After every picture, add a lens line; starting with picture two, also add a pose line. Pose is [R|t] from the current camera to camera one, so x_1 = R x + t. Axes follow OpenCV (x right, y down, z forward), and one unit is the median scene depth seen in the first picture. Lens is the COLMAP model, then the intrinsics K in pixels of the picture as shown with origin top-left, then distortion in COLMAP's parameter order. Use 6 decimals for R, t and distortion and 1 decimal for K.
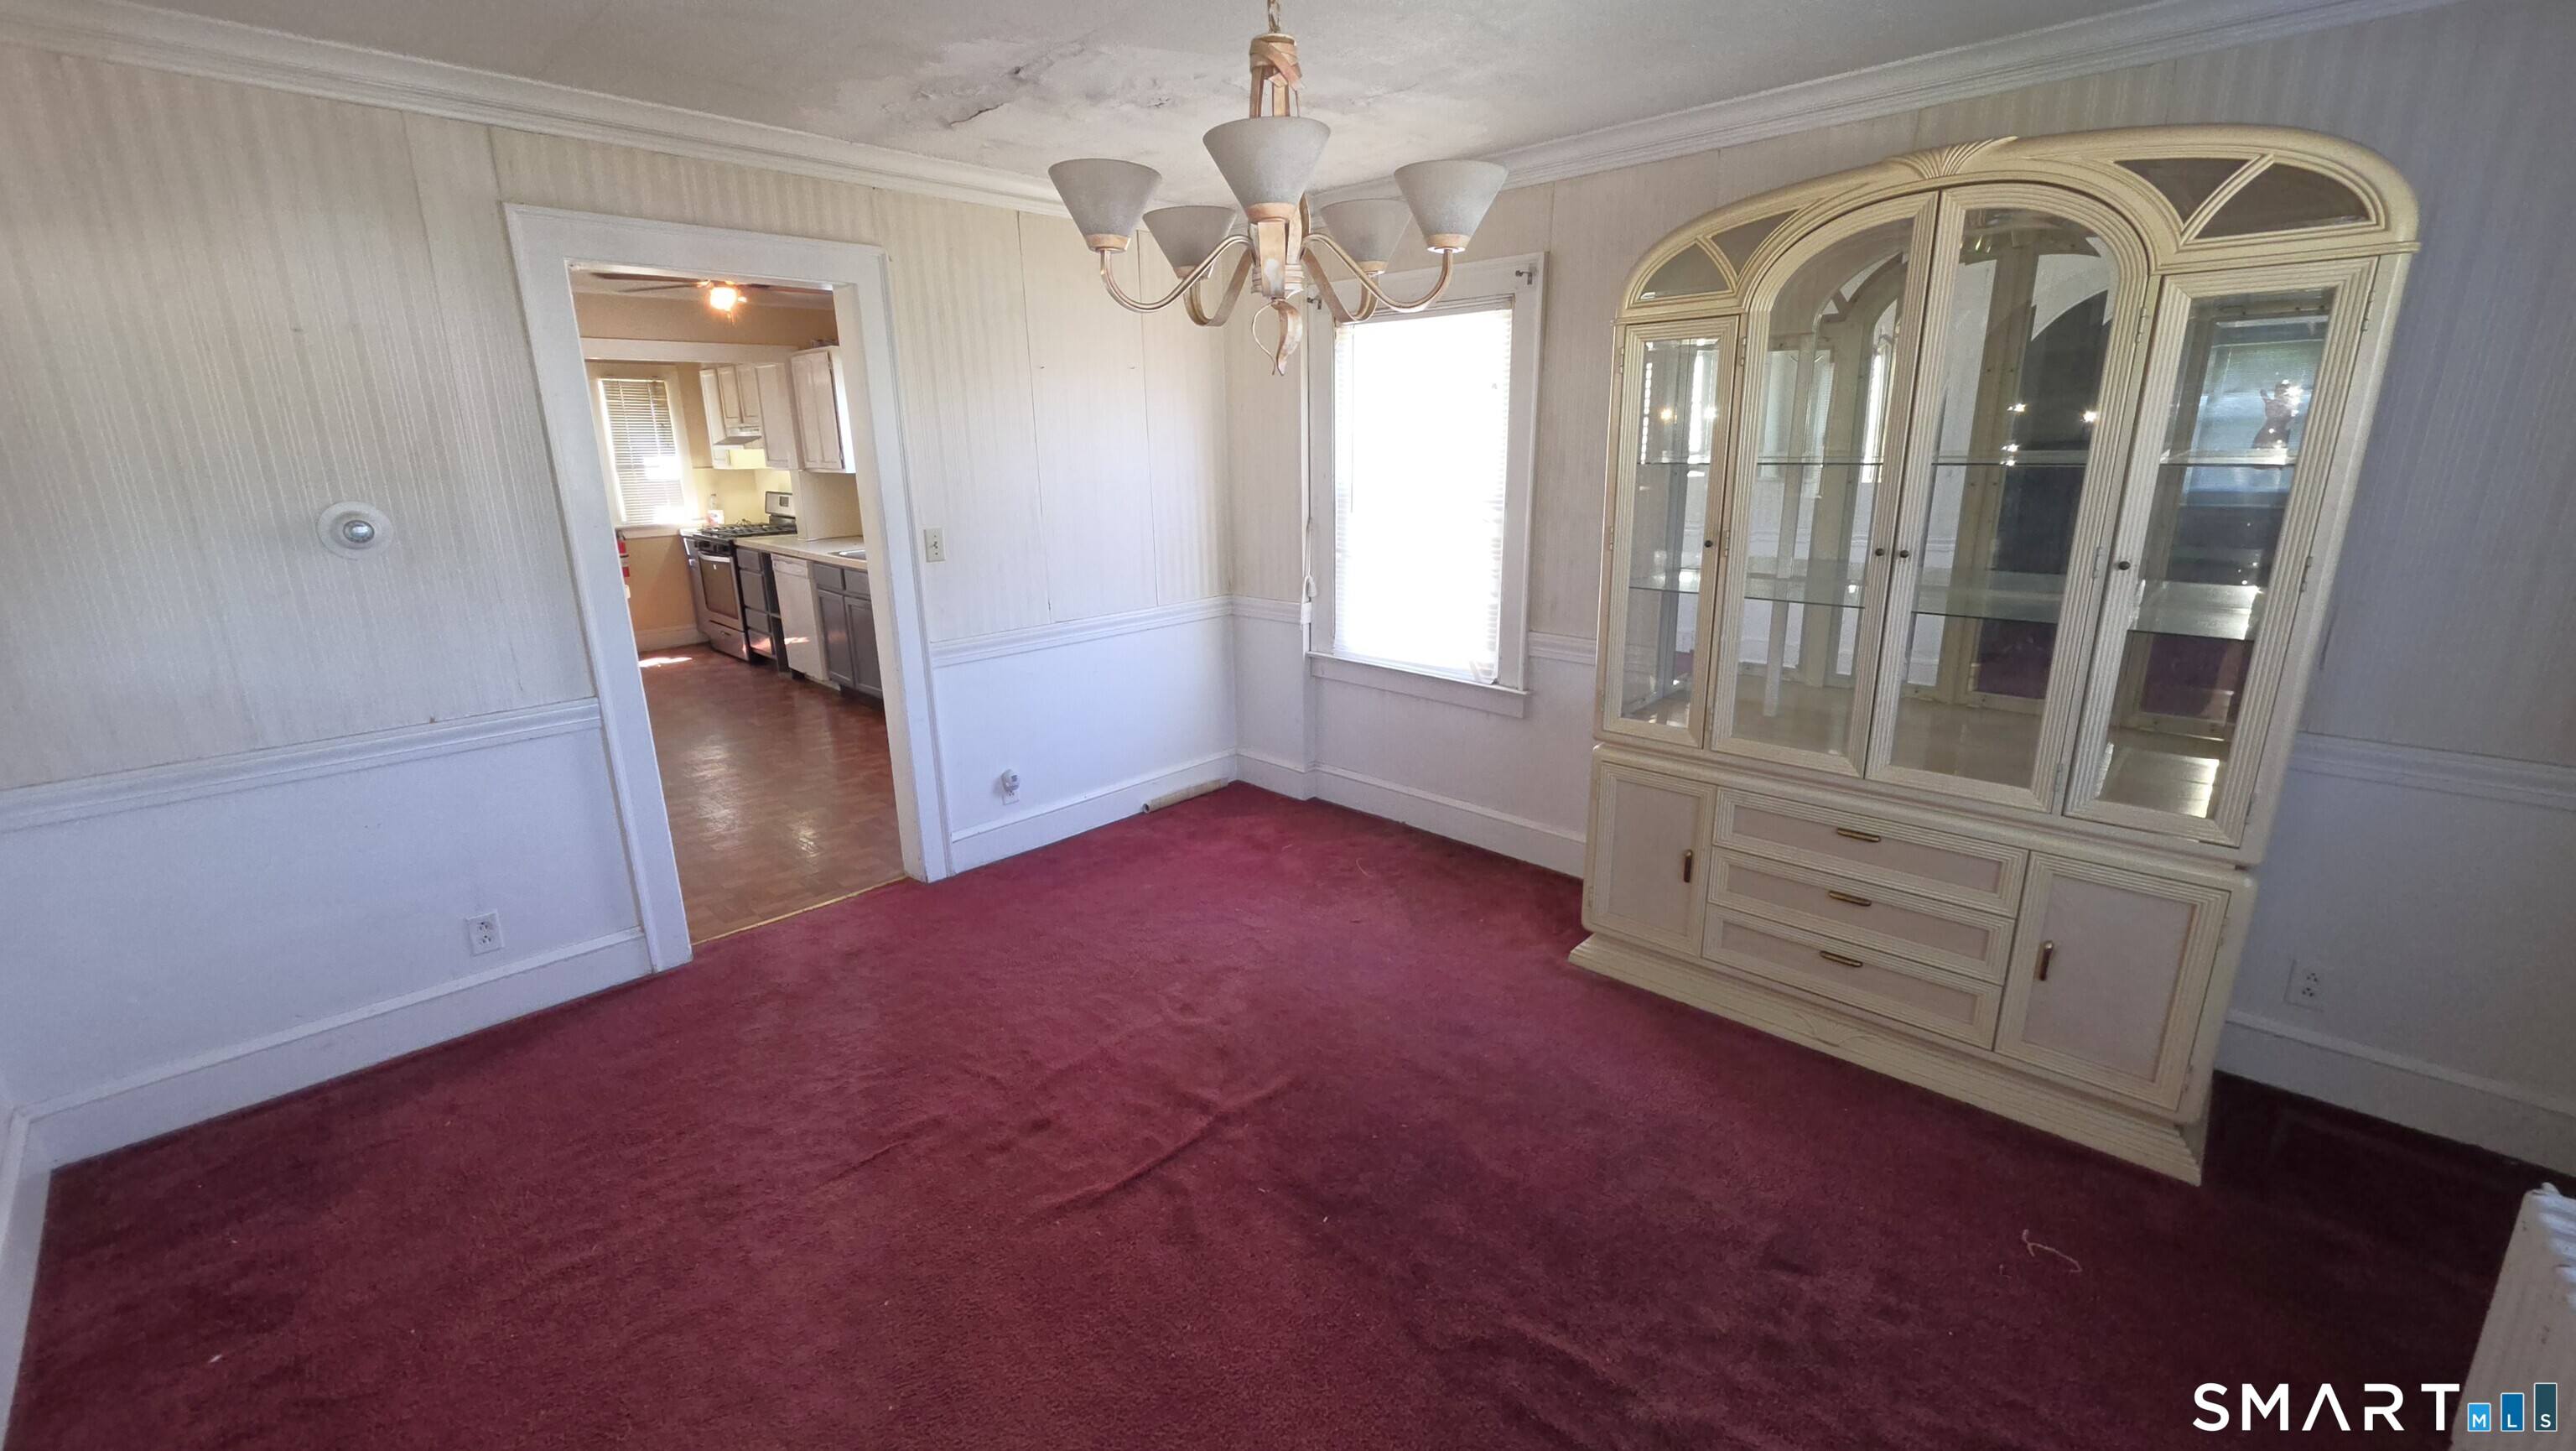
lens RADIAL K [[1038.6, 0, 1283.1], [0, 1038.6, 722.6], [0, 0, 1]] dist [-0.003953, 0.000170]
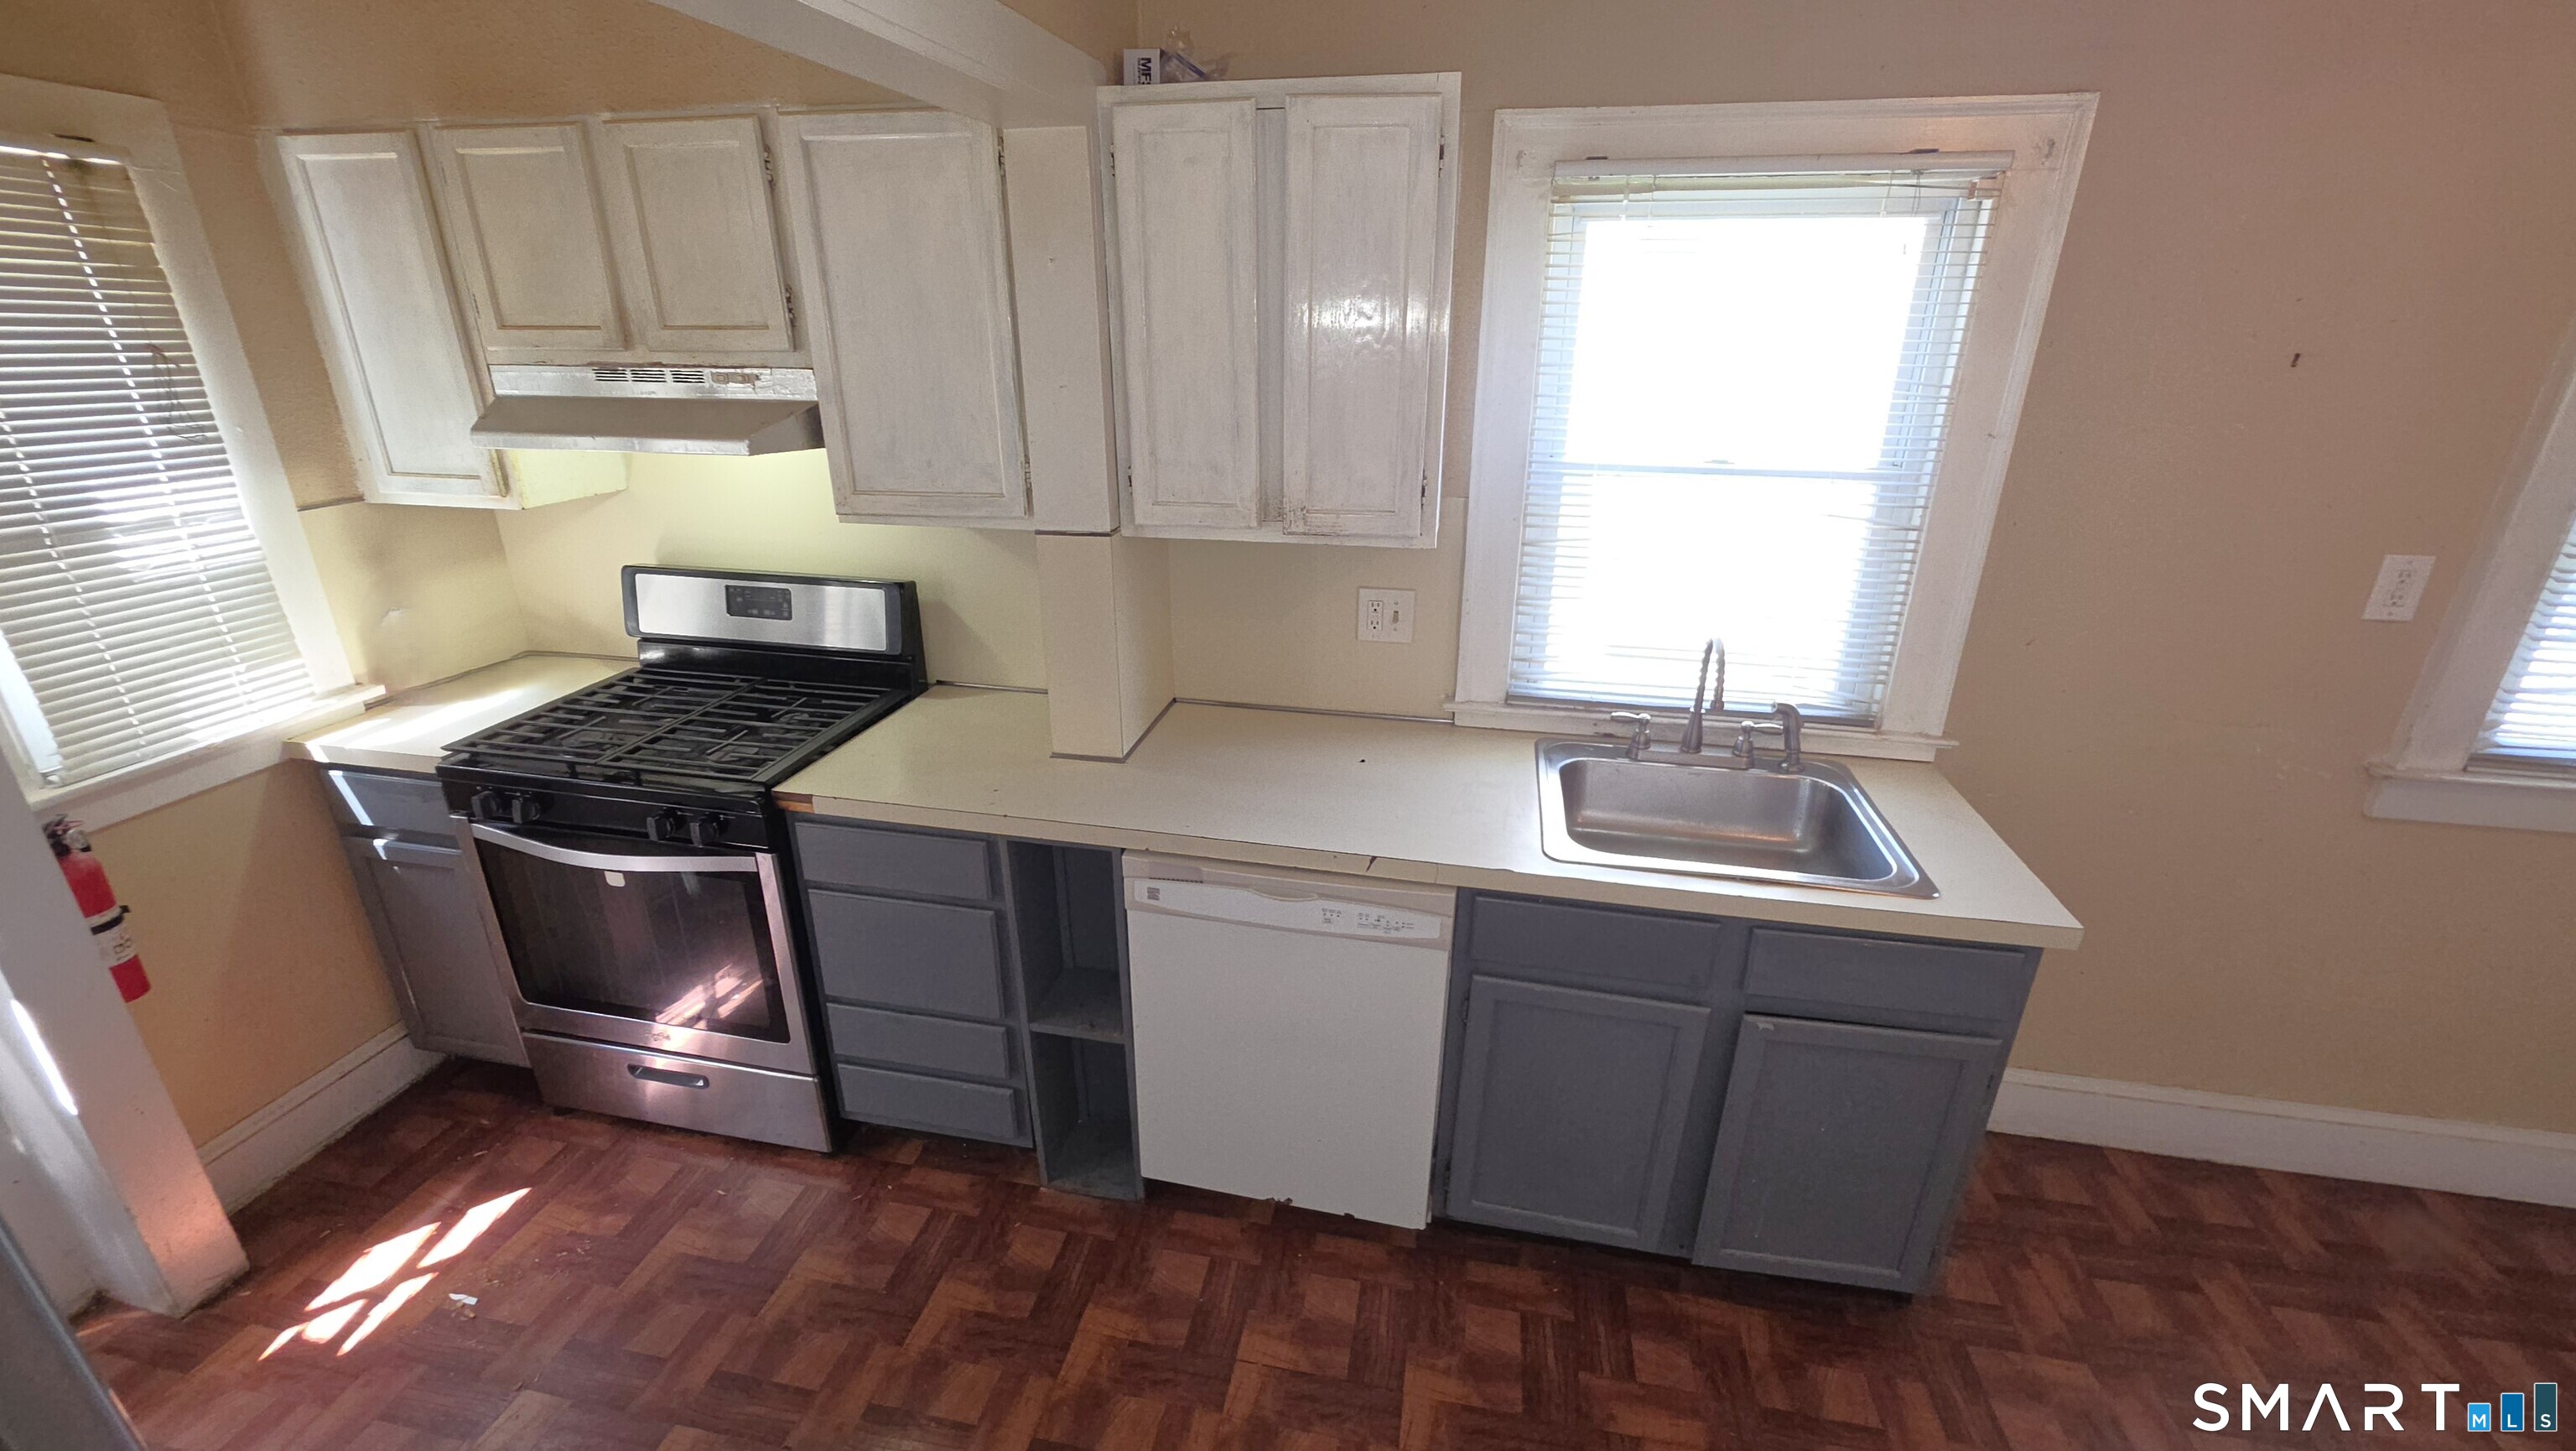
lens RADIAL K [[1038.6, 0, 1283.1], [0, 1038.6, 722.6], [0, 0, 1]] dist [-0.003953, 0.000170]
pose [[0.846105, -0.175823, 0.503182, -0.511634], [0.124920, 0.983147, 0.133480, -0.200387], [-0.518171, -0.050081, 0.853810, 0.650377]]
